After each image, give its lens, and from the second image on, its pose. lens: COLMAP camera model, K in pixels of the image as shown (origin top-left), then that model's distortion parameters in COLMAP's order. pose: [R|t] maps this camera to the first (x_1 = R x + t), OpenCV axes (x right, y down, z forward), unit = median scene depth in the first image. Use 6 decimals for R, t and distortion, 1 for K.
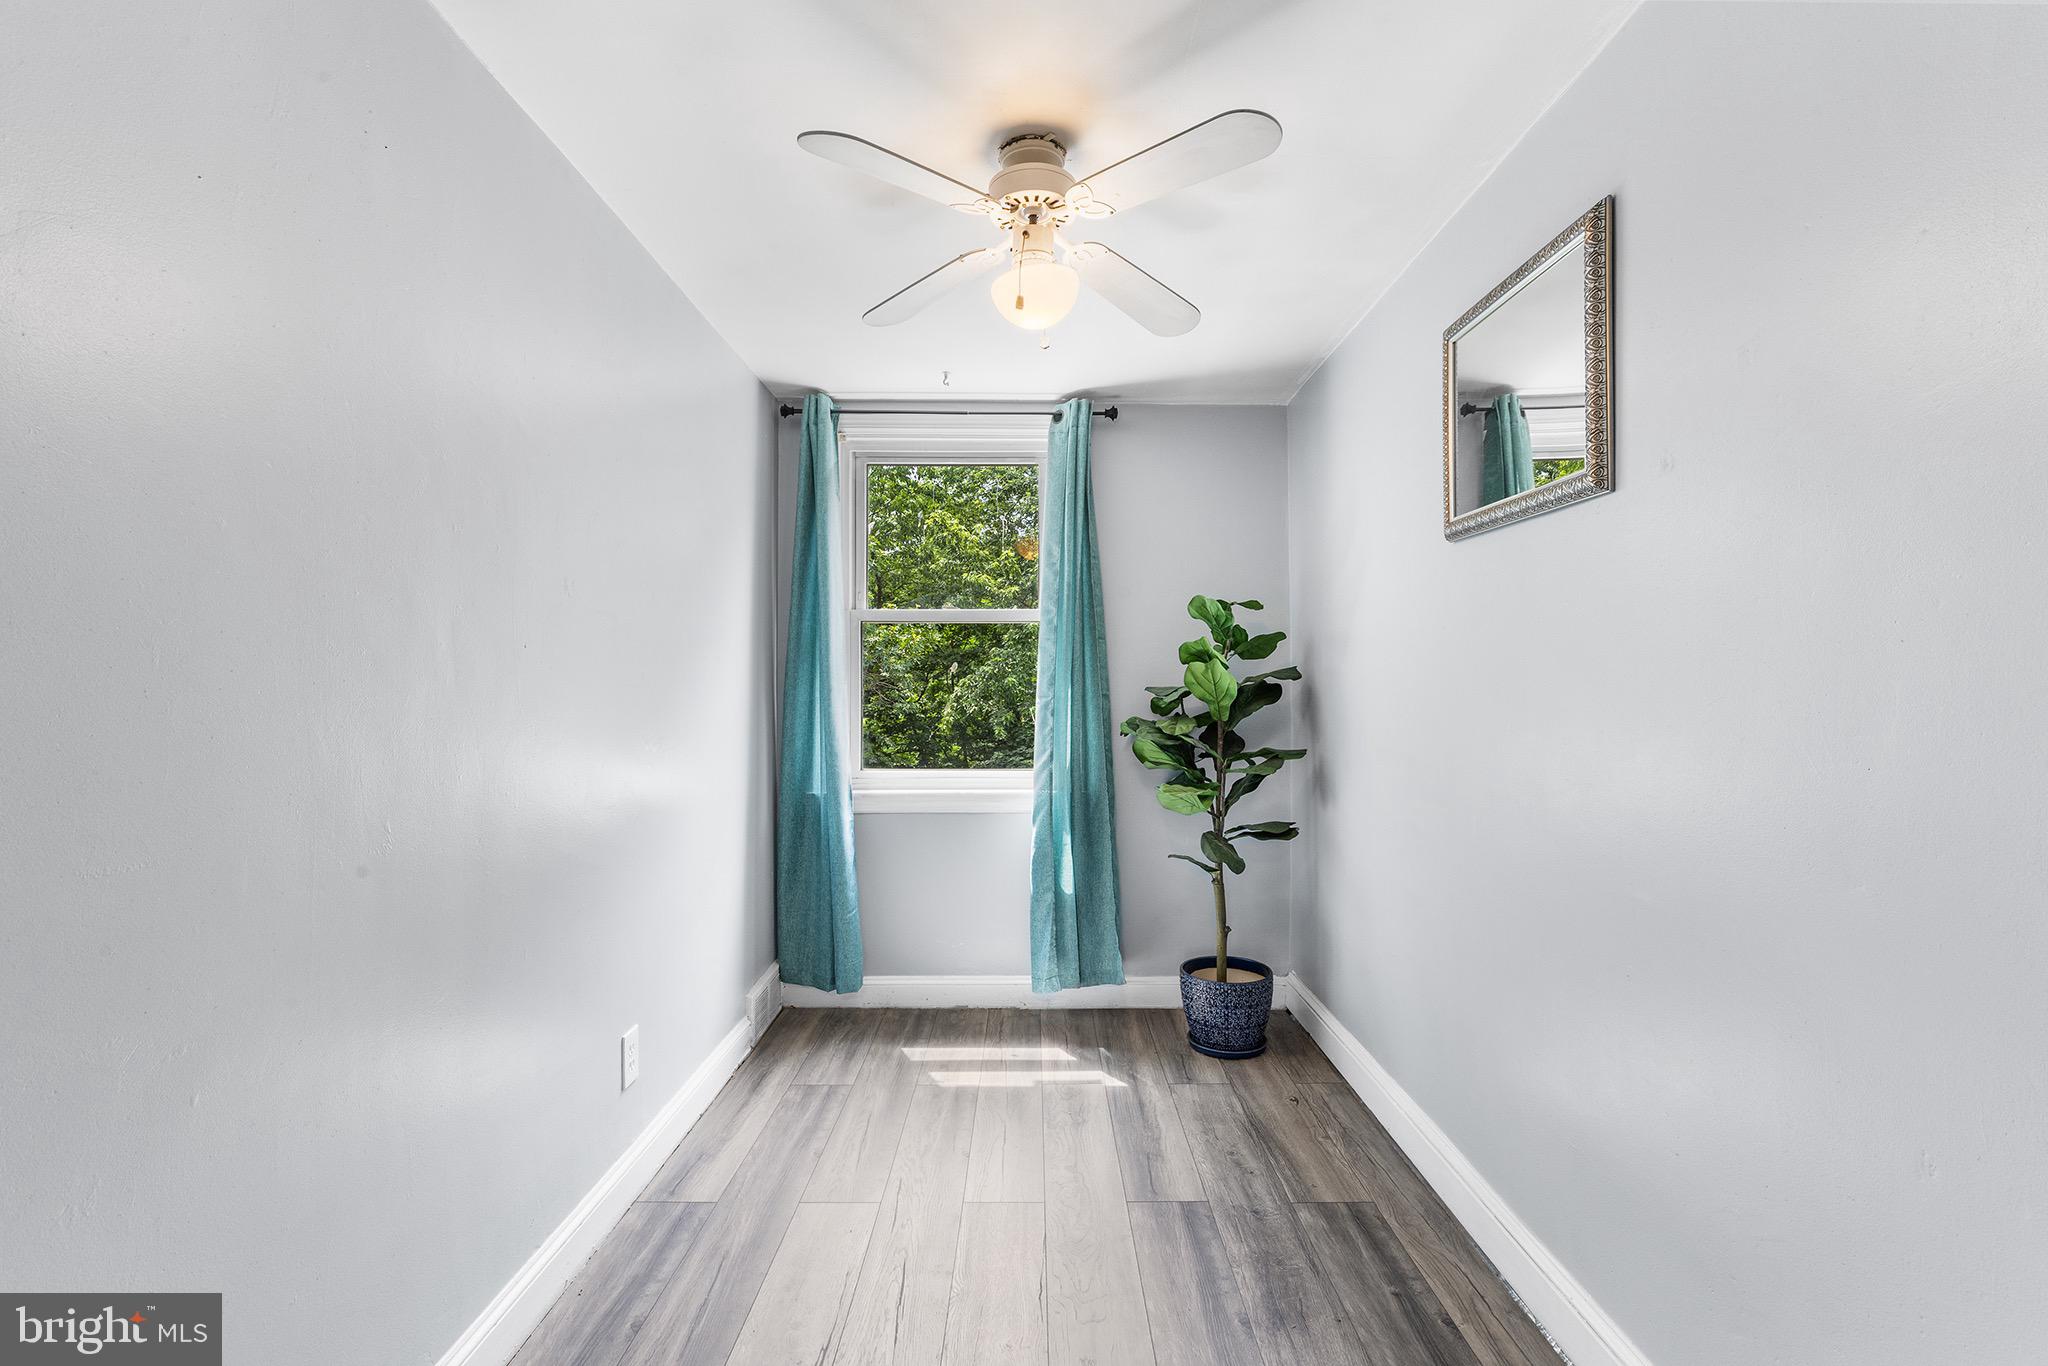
lens RADIAL K [[932.9, 0, 1024.1], [0, 932.9, 710.6], [0, 0, 1]] dist [0.001827, -0.000105]
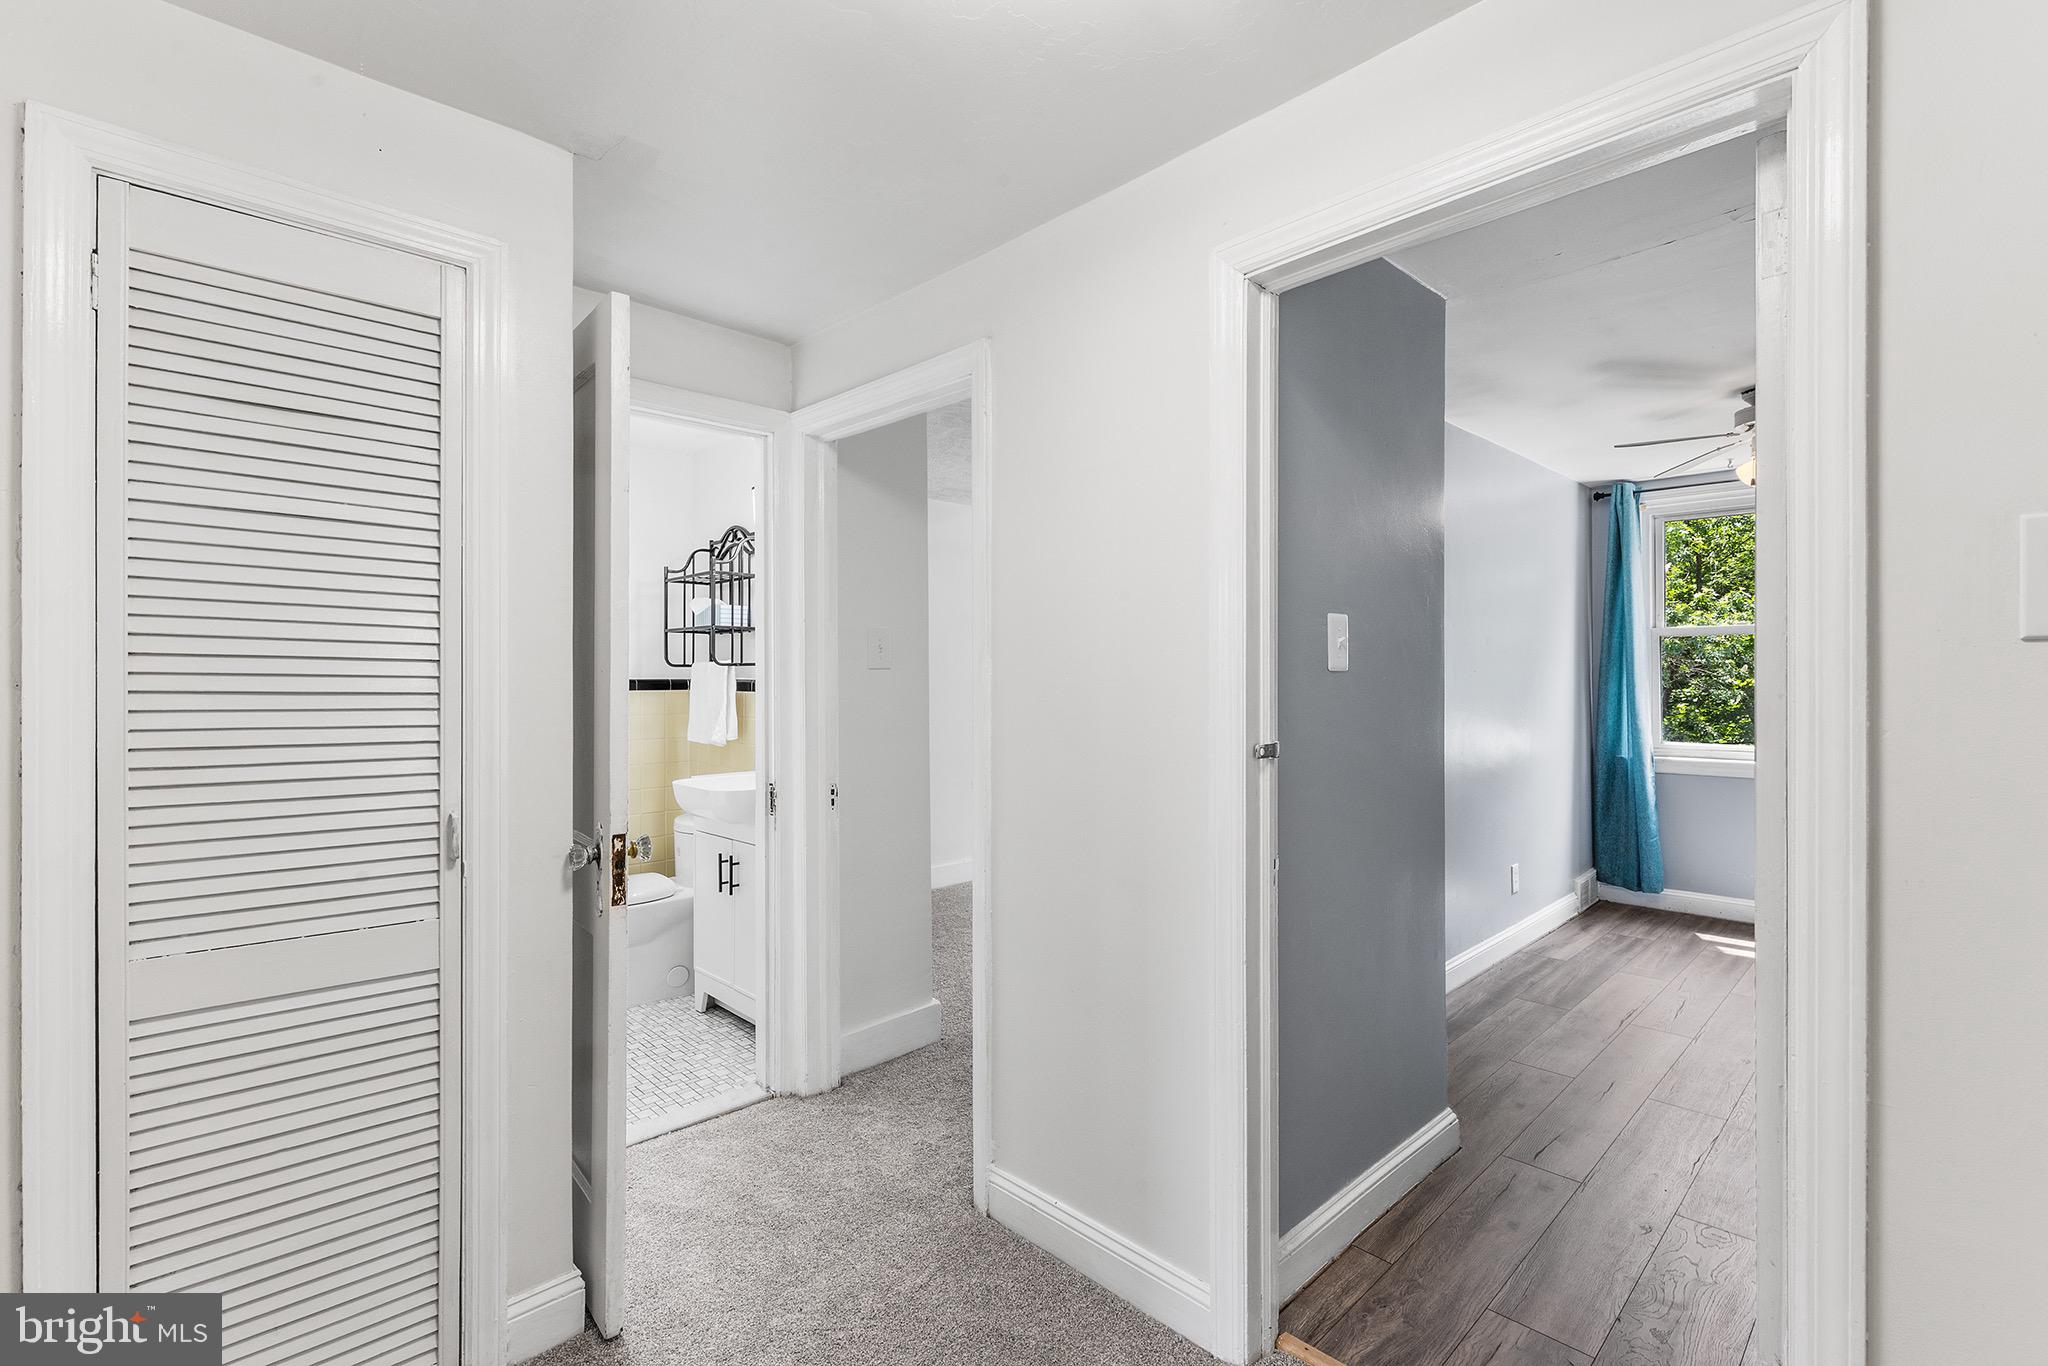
lens RADIAL K [[932.9, 0, 1024.1], [0, 932.9, 710.6], [0, 0, 1]] dist [0.001827, -0.000105]
pose [[0.706012, -0.004749, -0.708184, 0.148196], [0.013408, 0.999888, 0.006661, -0.004919], [0.708073, -0.014198, 0.705997, -0.690692]]
